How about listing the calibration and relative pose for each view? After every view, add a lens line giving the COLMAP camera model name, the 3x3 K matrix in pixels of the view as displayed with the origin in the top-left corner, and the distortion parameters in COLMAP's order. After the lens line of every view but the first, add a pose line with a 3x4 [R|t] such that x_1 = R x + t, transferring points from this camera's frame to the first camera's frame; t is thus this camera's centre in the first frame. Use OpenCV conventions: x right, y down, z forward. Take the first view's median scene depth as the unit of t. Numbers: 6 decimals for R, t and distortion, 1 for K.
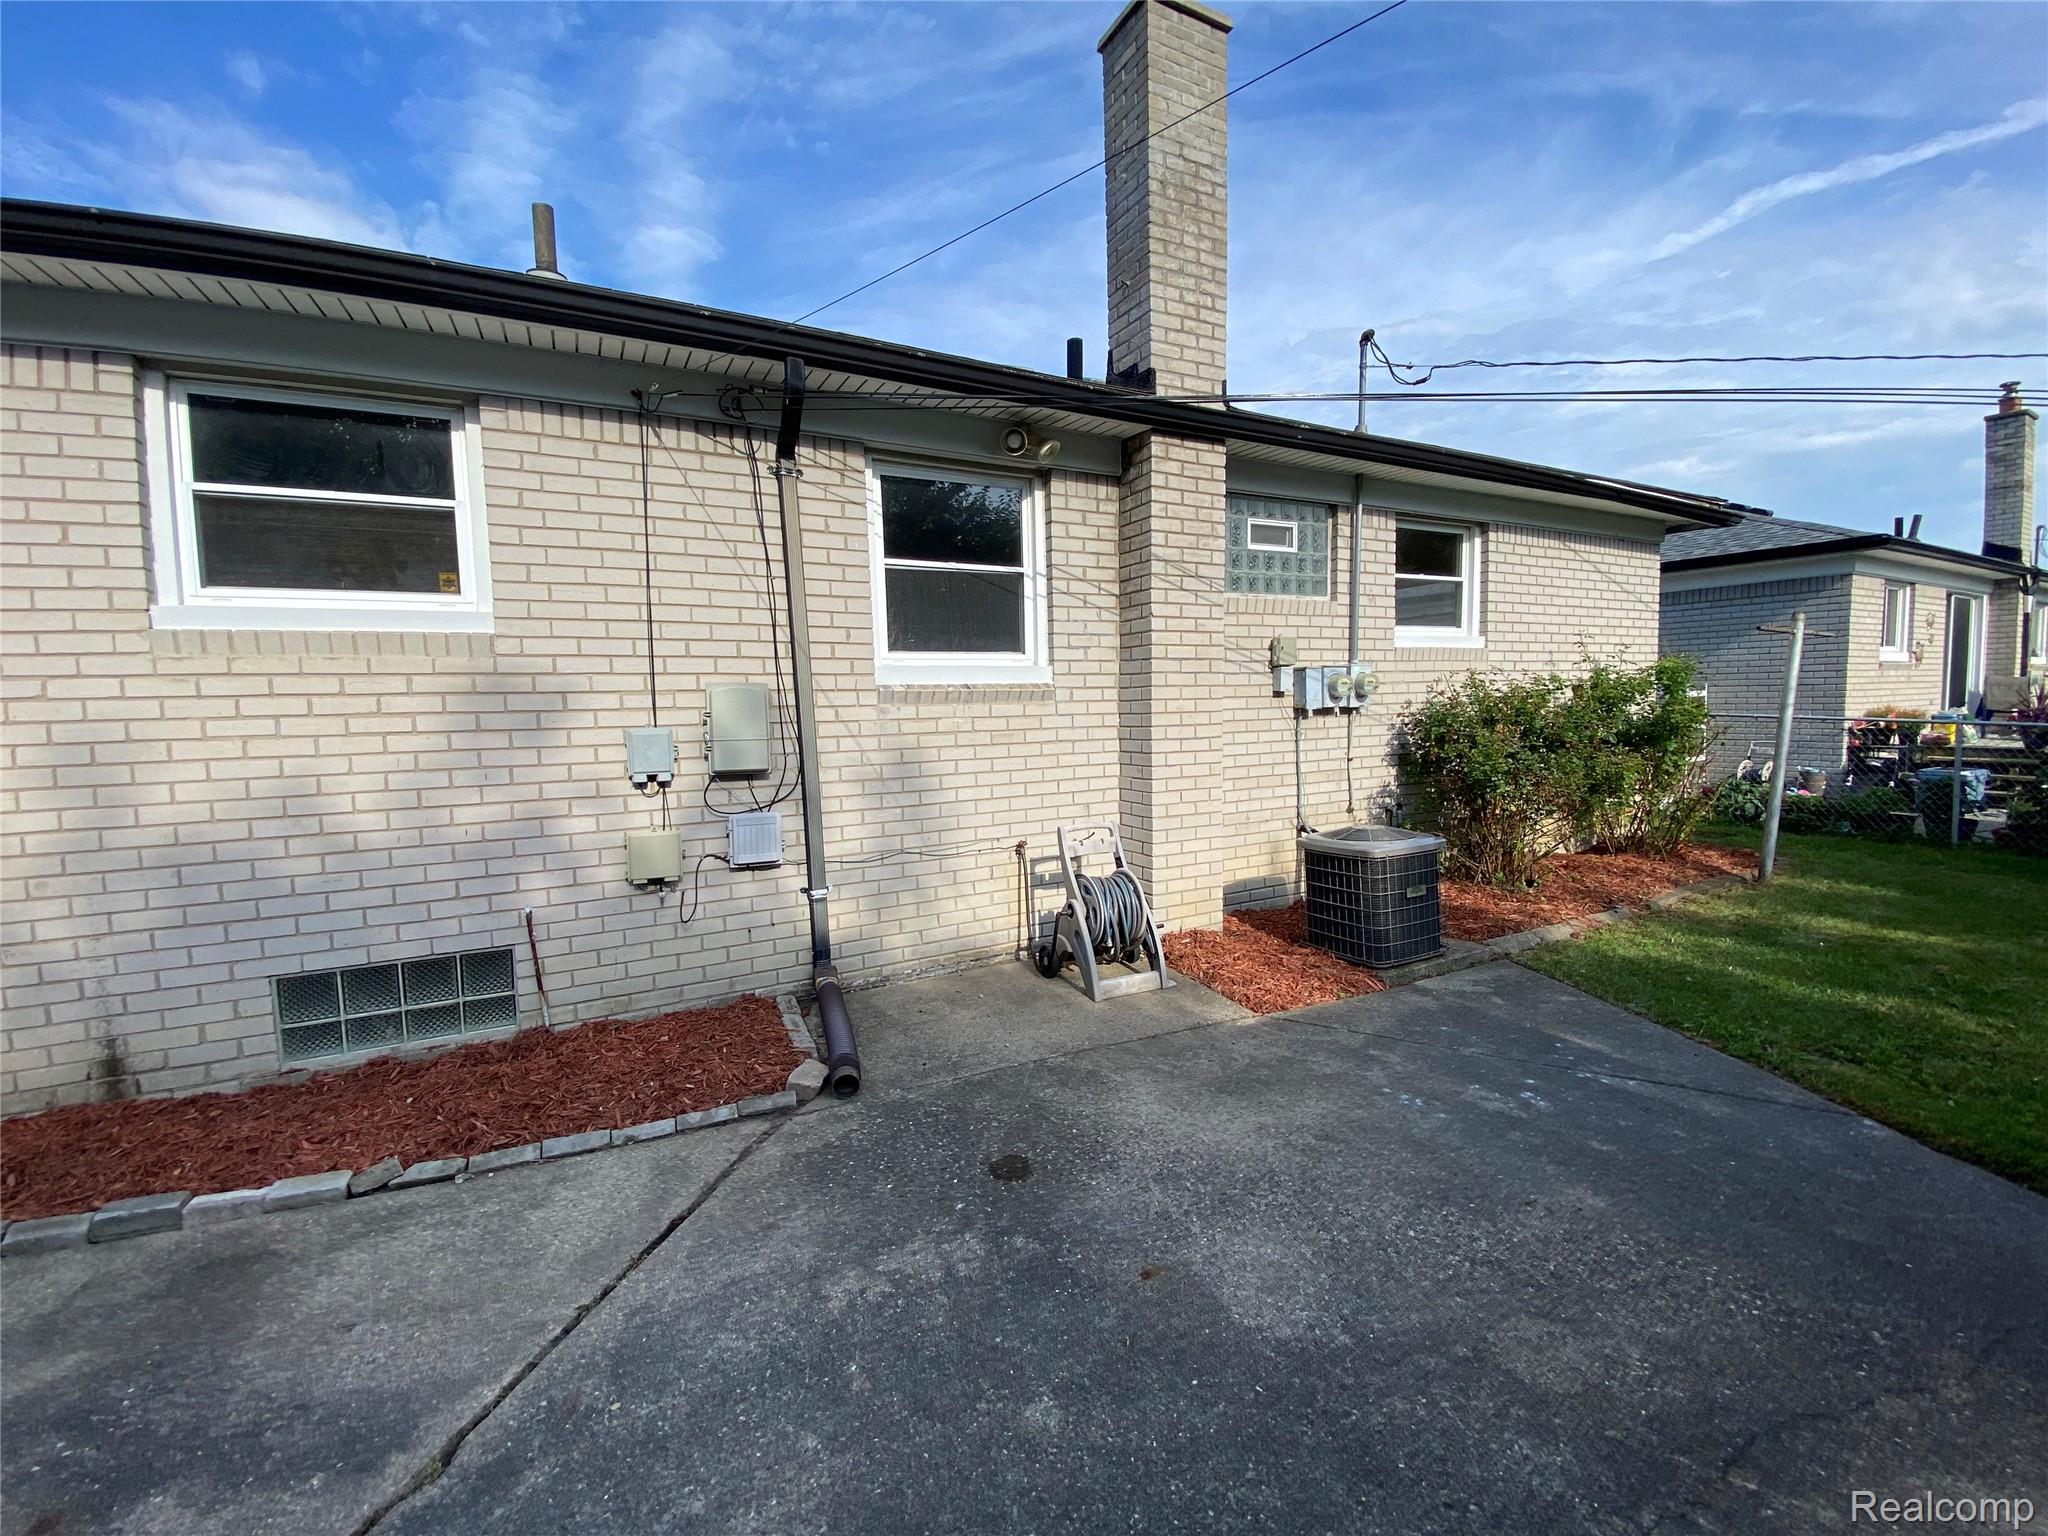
lens RADIAL K [[821.2, 0, 1024.0], [0, 821.2, 768.0], [0, 0, 1]] dist [0.036253, -0.028753]
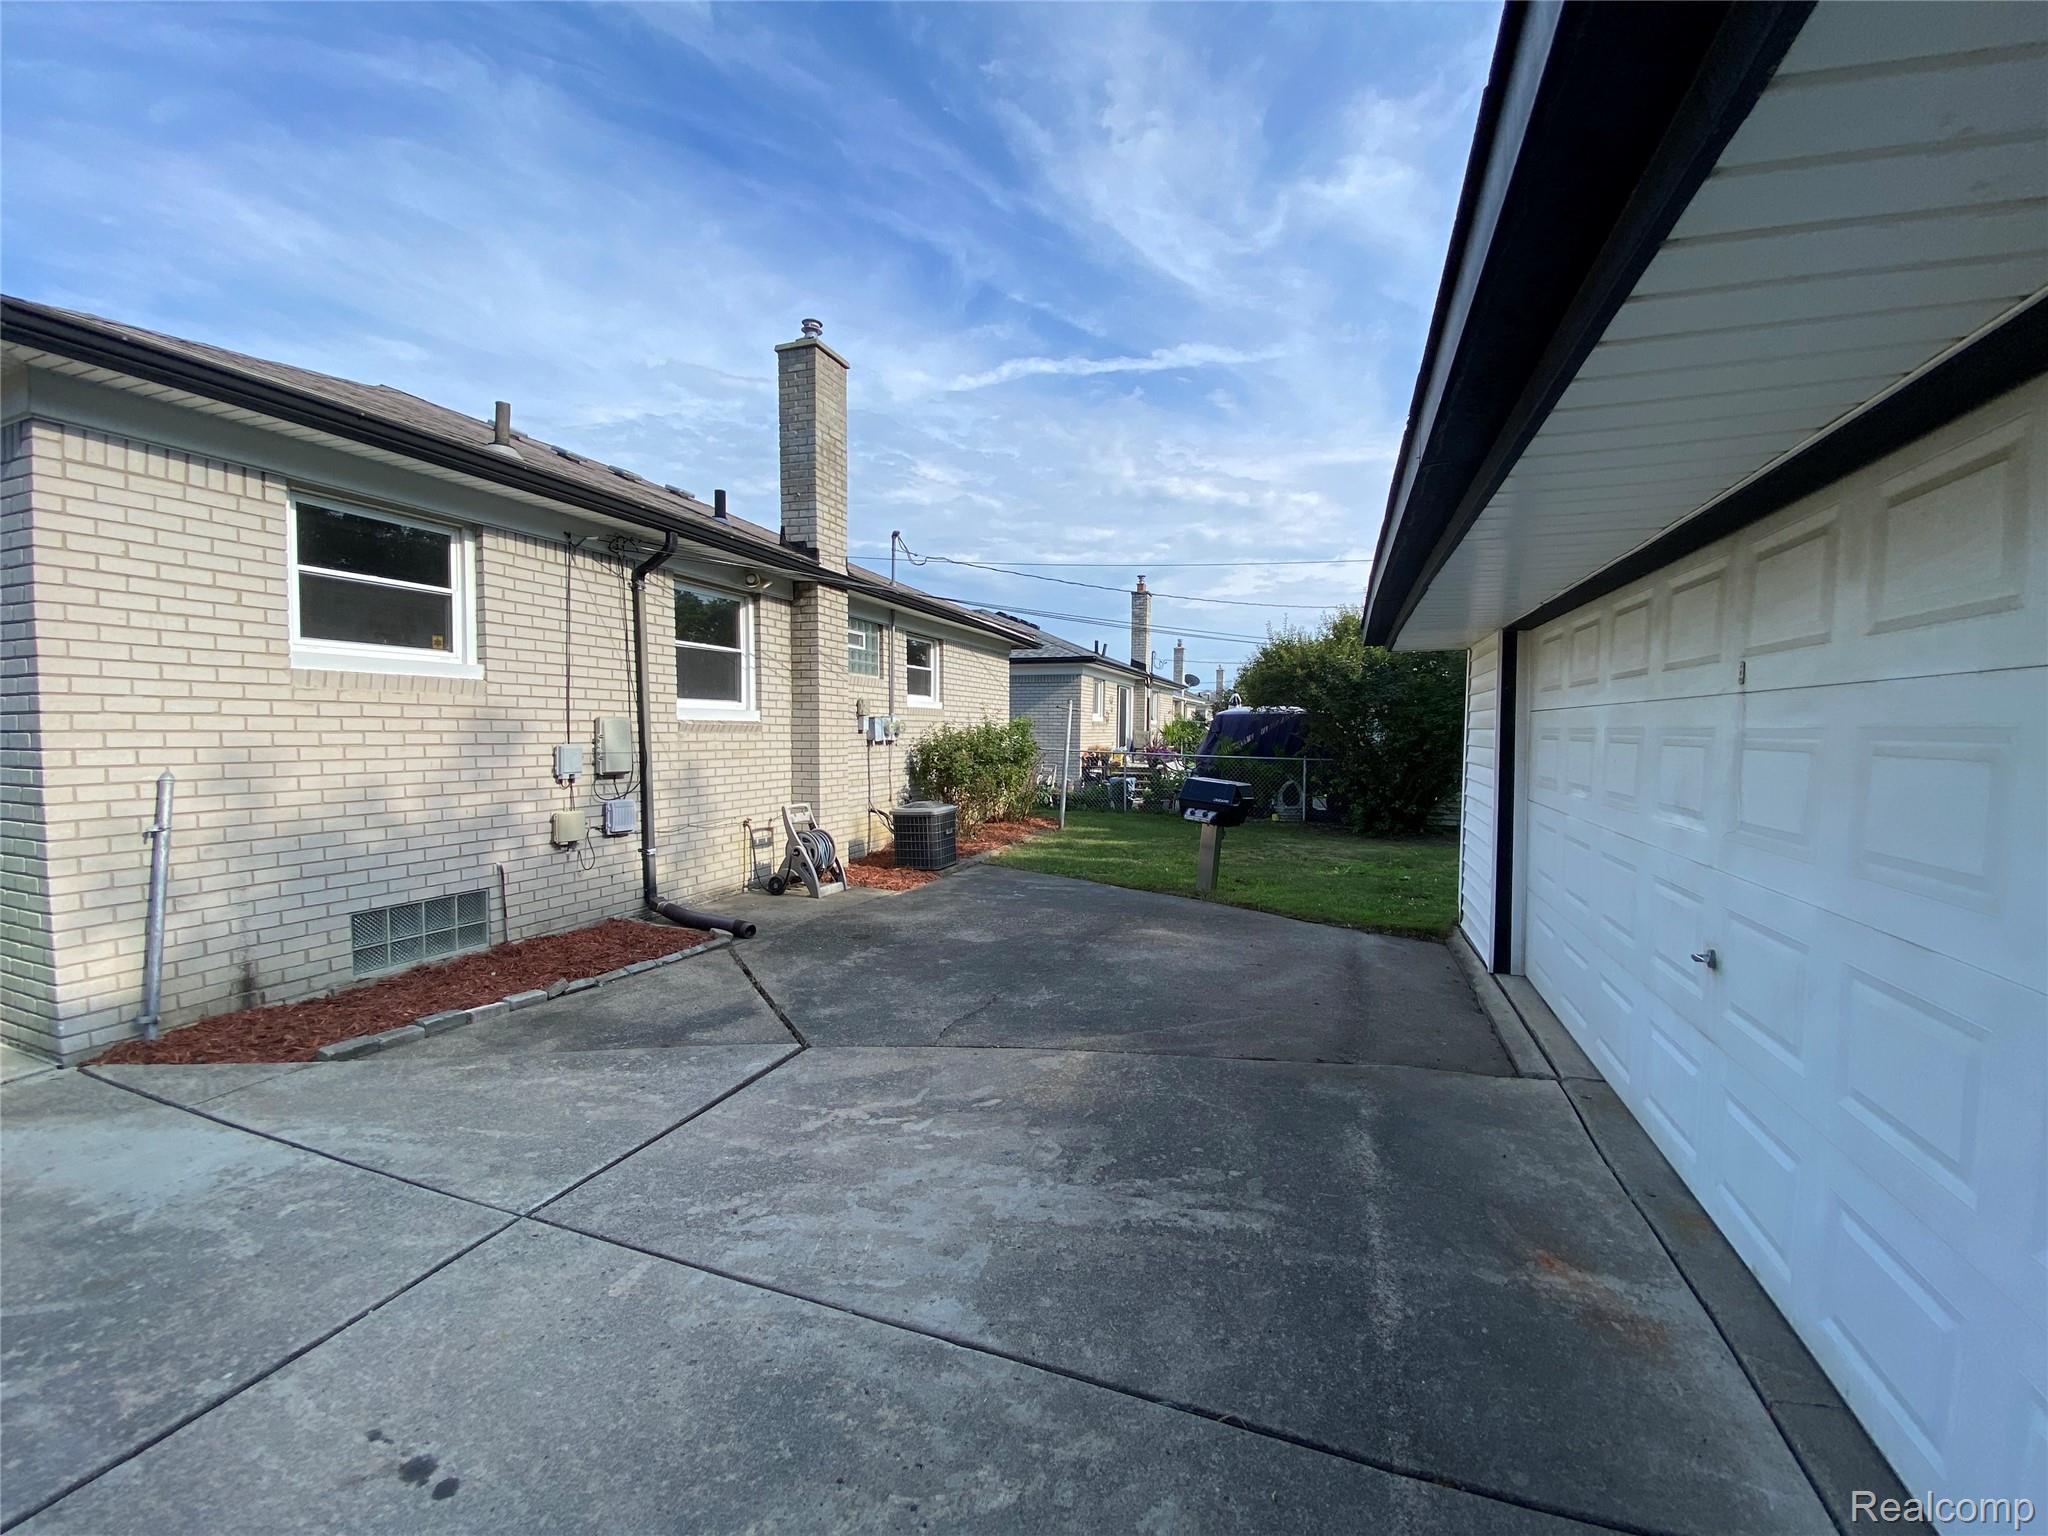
lens RADIAL K [[821.2, 0, 1024.0], [0, 821.2, 768.0], [0, 0, 1]] dist [0.036253, -0.028753]
pose [[0.742814, -0.003248, 0.669490, -0.803969], [0.030618, 0.999107, -0.029125, 0.063290], [-0.668797, 0.042132, 0.742250, -0.678357]]
